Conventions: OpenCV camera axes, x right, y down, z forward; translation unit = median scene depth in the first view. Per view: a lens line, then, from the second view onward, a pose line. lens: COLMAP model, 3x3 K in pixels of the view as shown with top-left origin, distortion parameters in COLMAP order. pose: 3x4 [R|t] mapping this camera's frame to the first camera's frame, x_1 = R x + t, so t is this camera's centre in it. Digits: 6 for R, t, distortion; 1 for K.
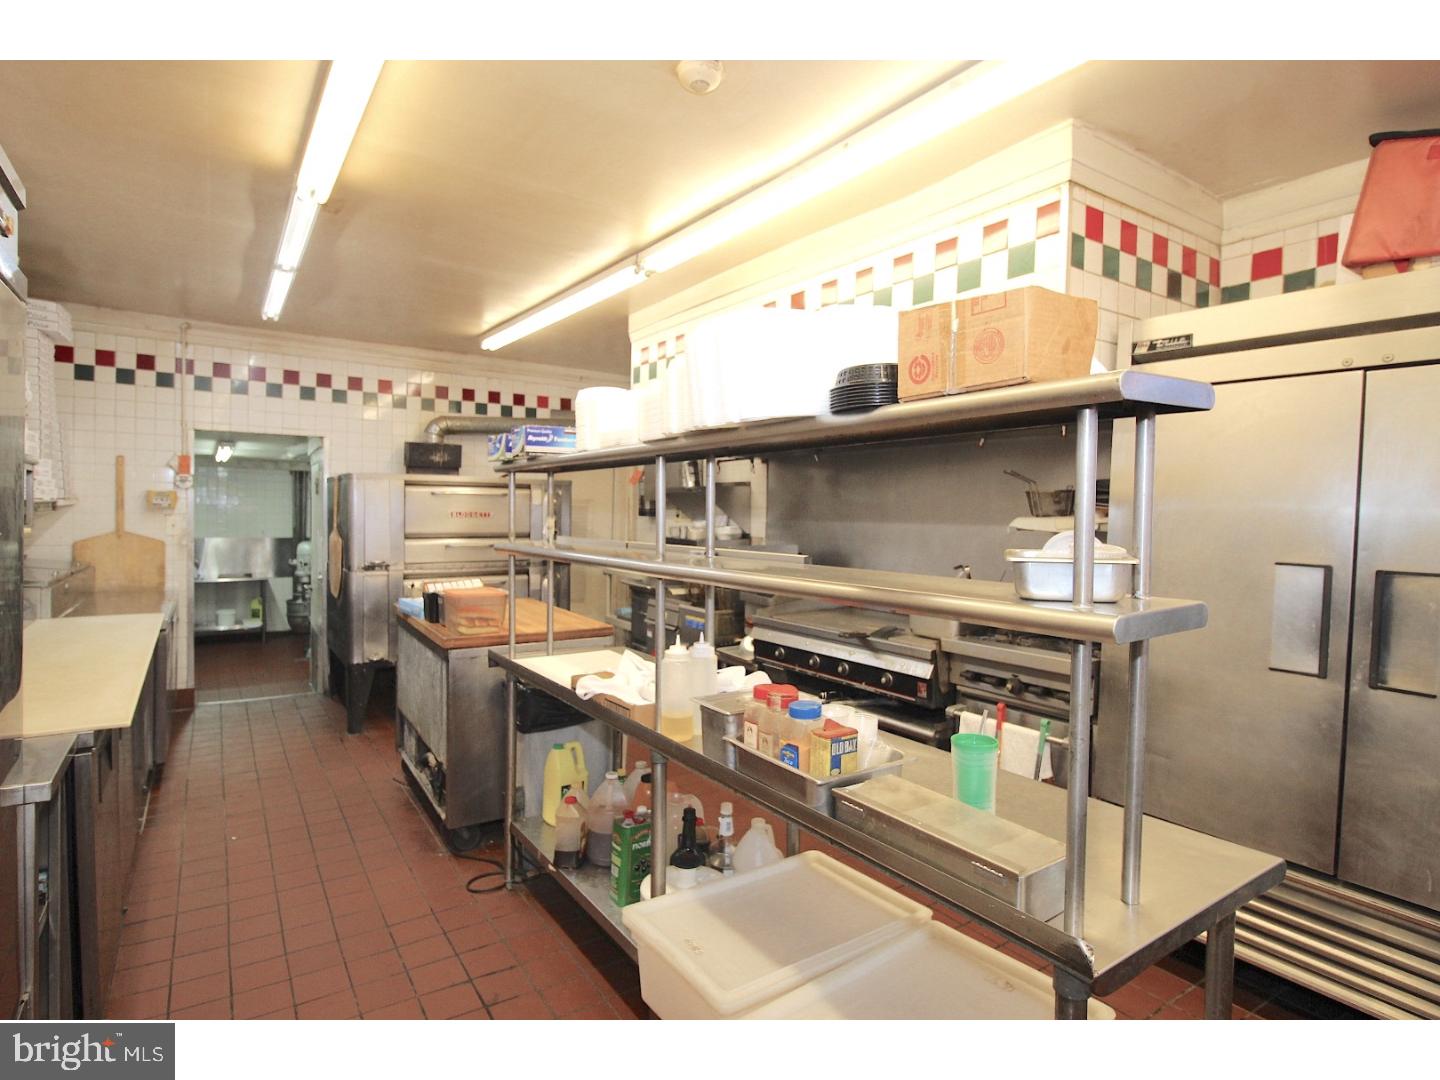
lens RADIAL K [[777.6, 0, 728.5], [0, 777.6, 541.0], [0, 0, 1]] dist [0.019570, 0.000480]
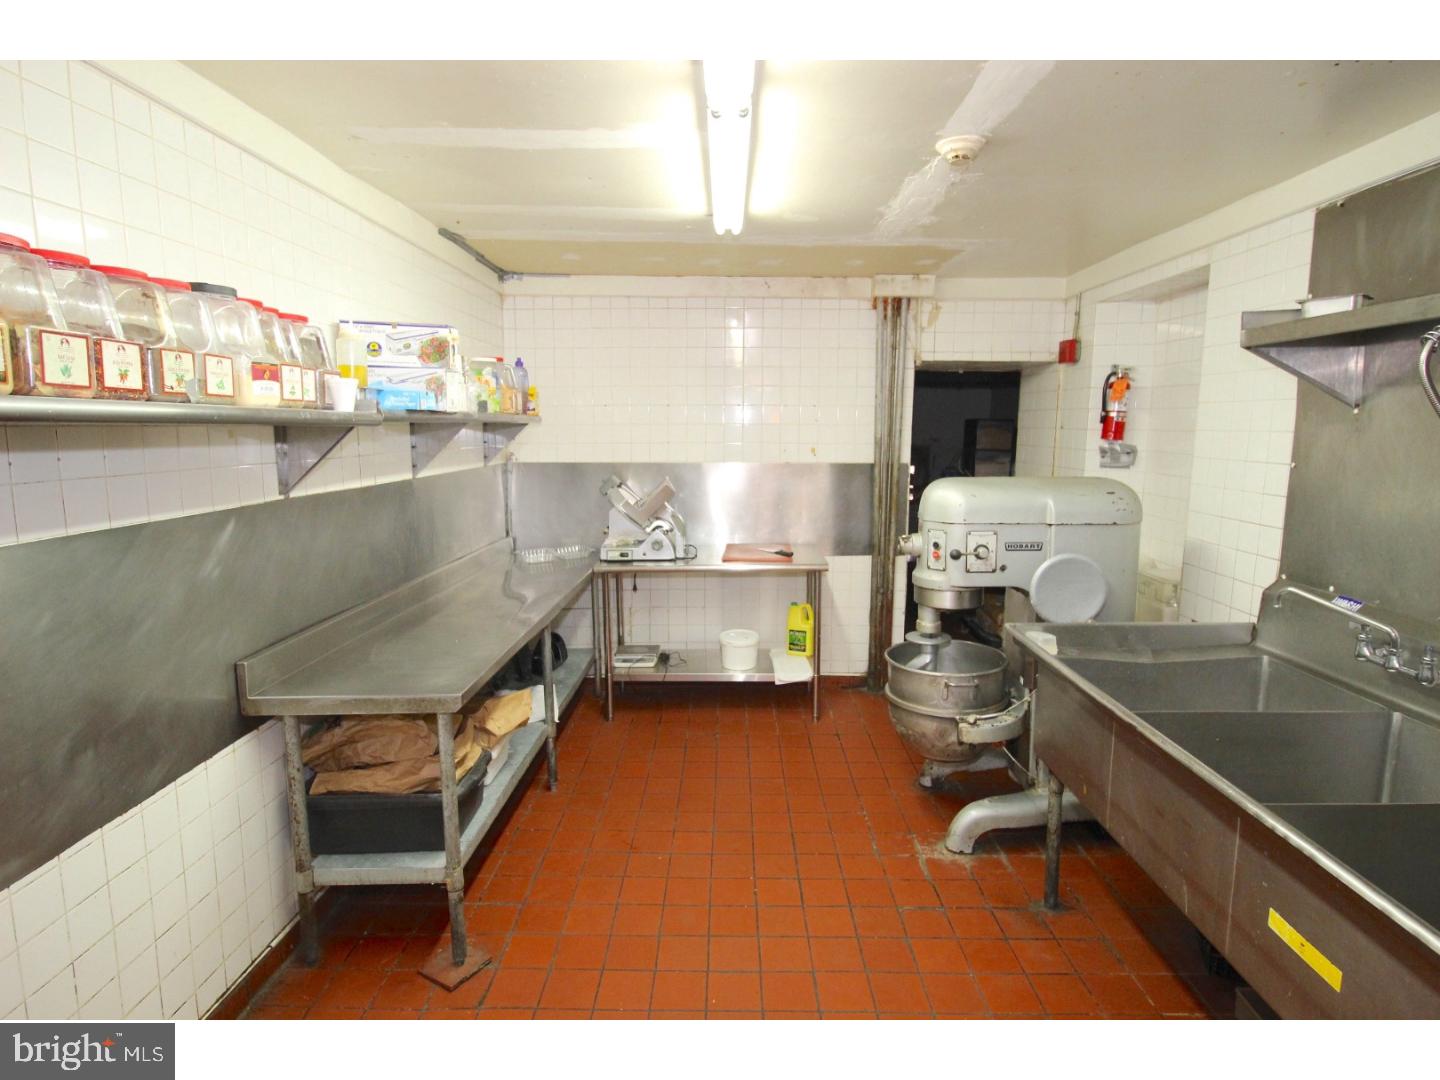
lens RADIAL K [[777.6, 0, 723.5], [0, 777.6, 538.9], [0, 0, 1]] dist [0.019570, 0.000480]
pose [[0.830404, 0.061996, -0.553701, -1.744778], [-0.002993, 0.994272, 0.106837, -0.038431], [0.557153, -0.087061, 0.825833, 2.713213]]
